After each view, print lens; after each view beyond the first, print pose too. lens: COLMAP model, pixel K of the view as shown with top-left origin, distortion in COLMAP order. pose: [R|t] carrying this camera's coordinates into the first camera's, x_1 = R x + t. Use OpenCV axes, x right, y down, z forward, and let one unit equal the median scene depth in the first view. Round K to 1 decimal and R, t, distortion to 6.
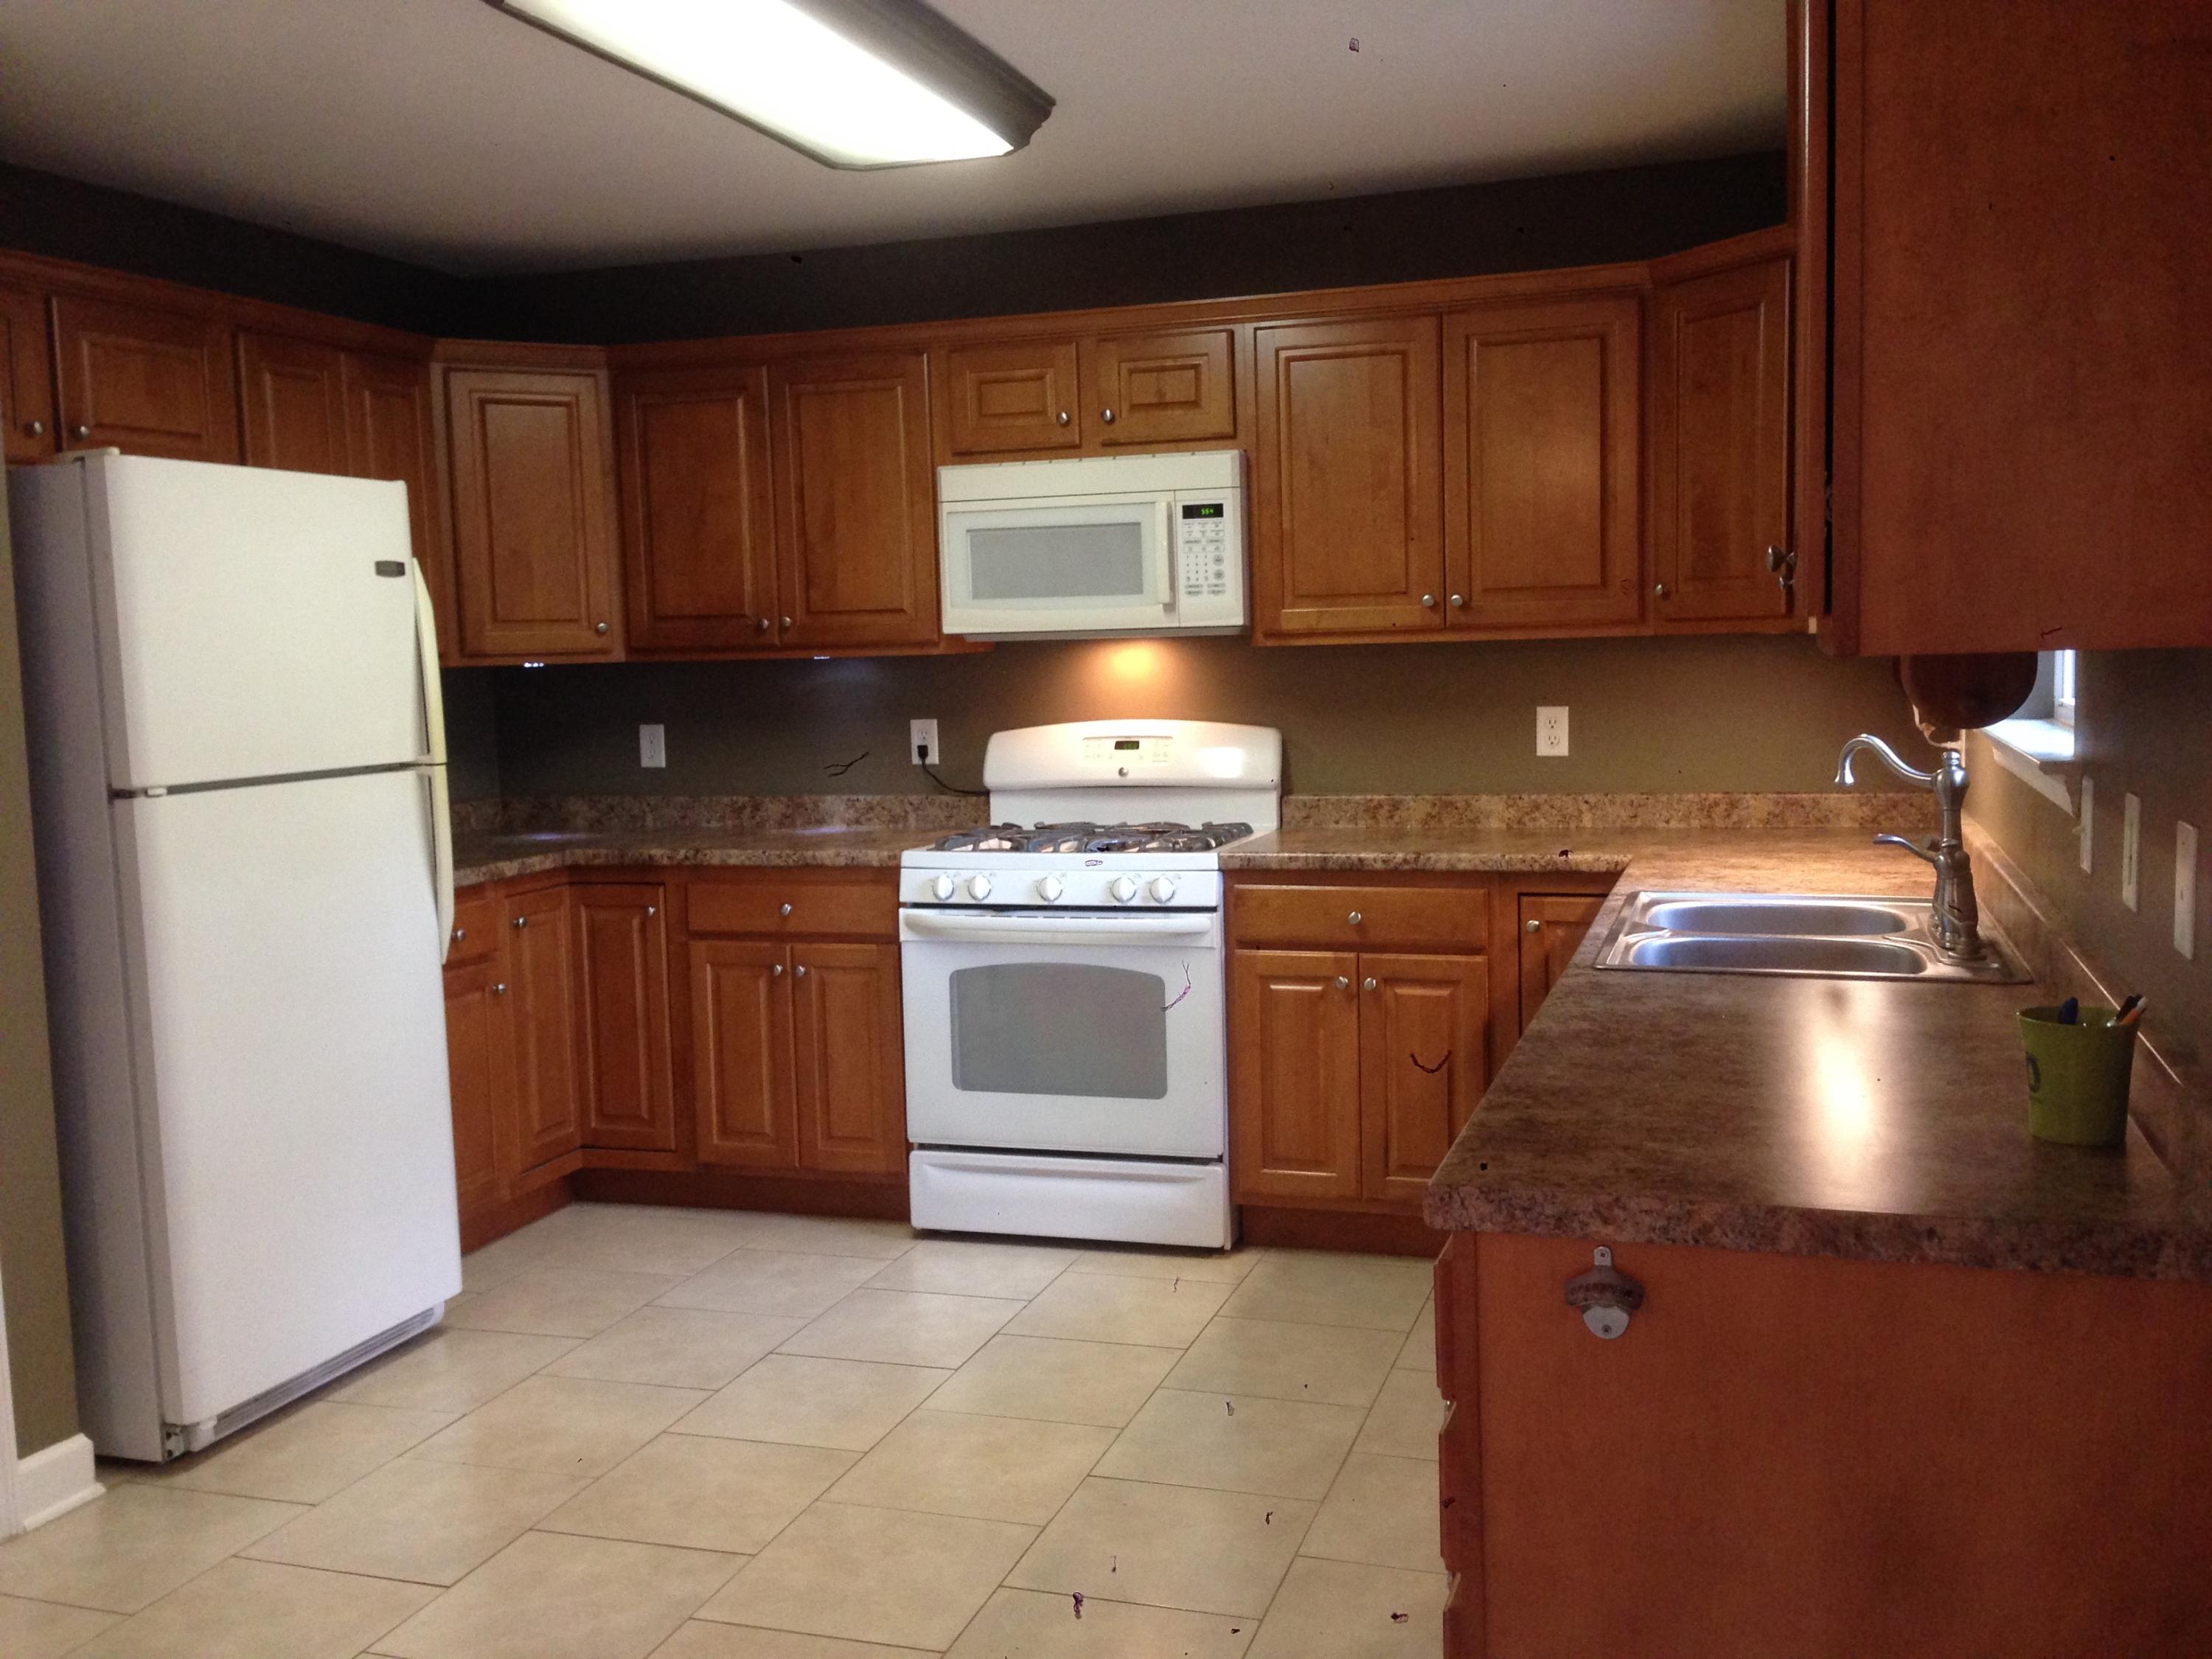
lens RADIAL K [[2076.3, 0, 1098.3], [0, 2076.3, 838.2], [0, 0, 1]] dist [0.048315, 0.000000]
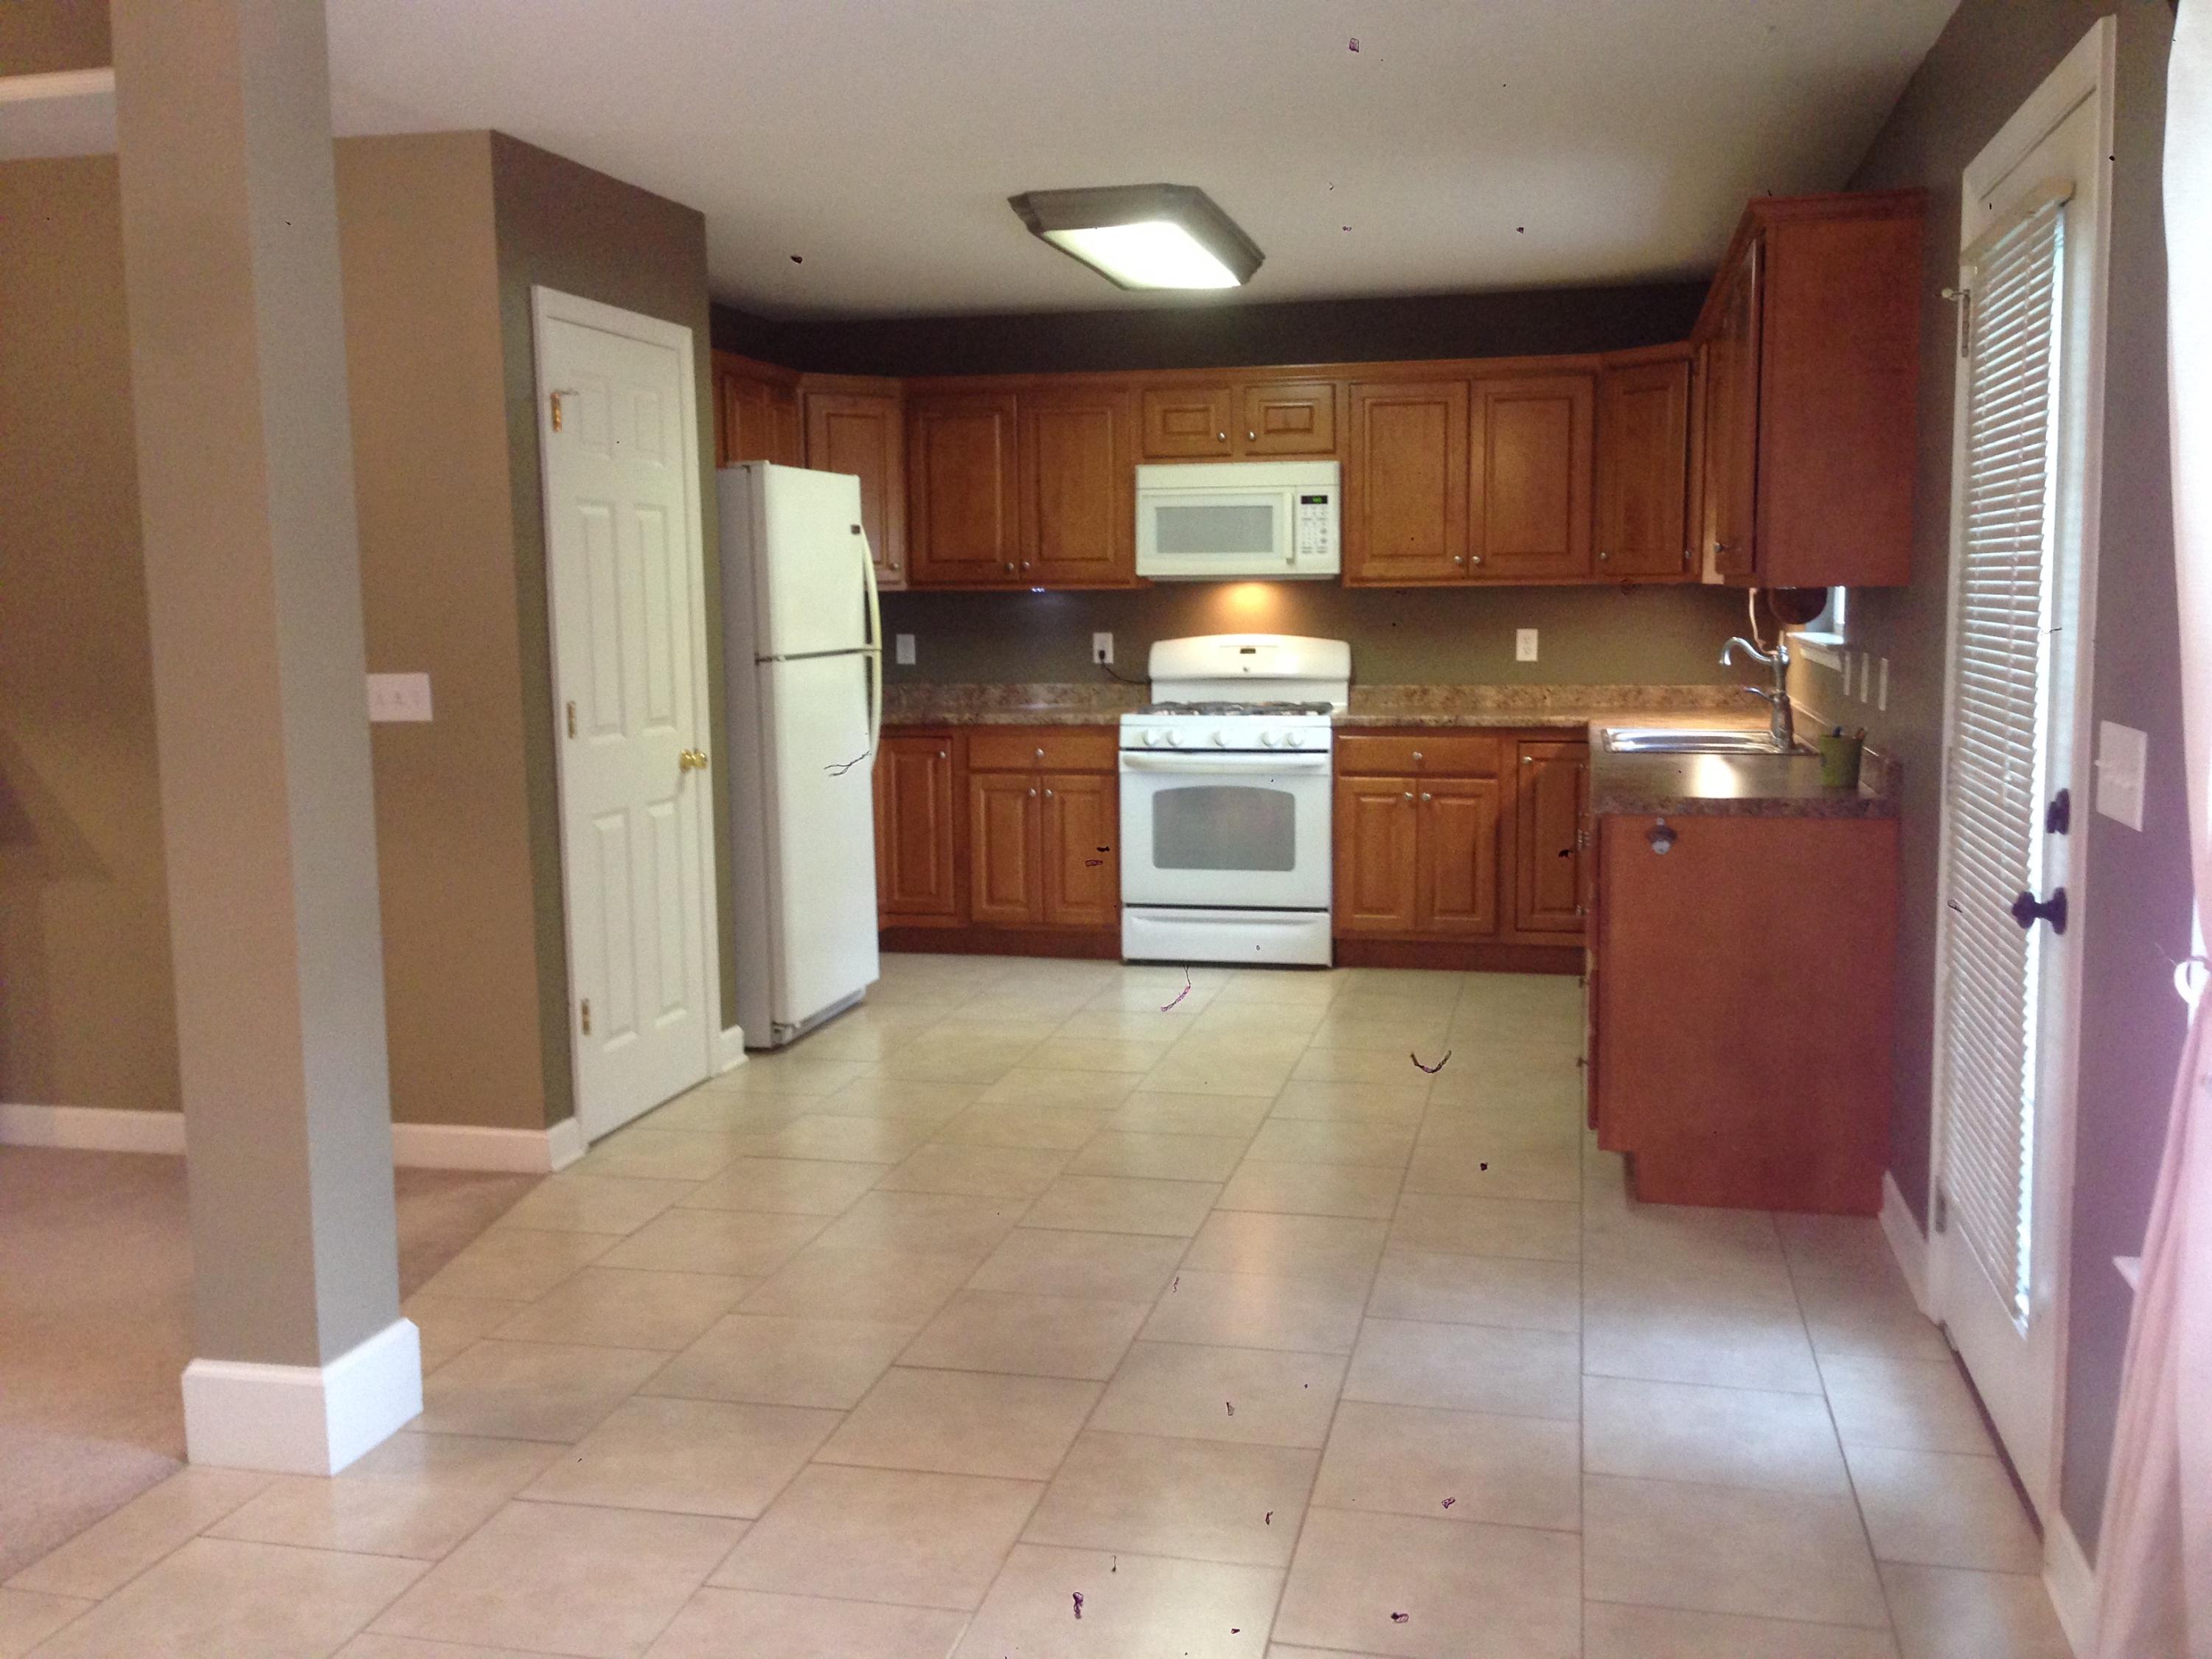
lens RADIAL K [[2076.3, 0, 1113.0], [0, 2076.3, 830.6], [0, 0, 1]] dist [0.048315, 0.000000]
pose [[0.995332, 0.006710, 0.096282, -0.251909], [-0.008699, 0.999757, 0.020247, 0.061940], [-0.096122, -0.020990, 0.995148, -0.553797]]
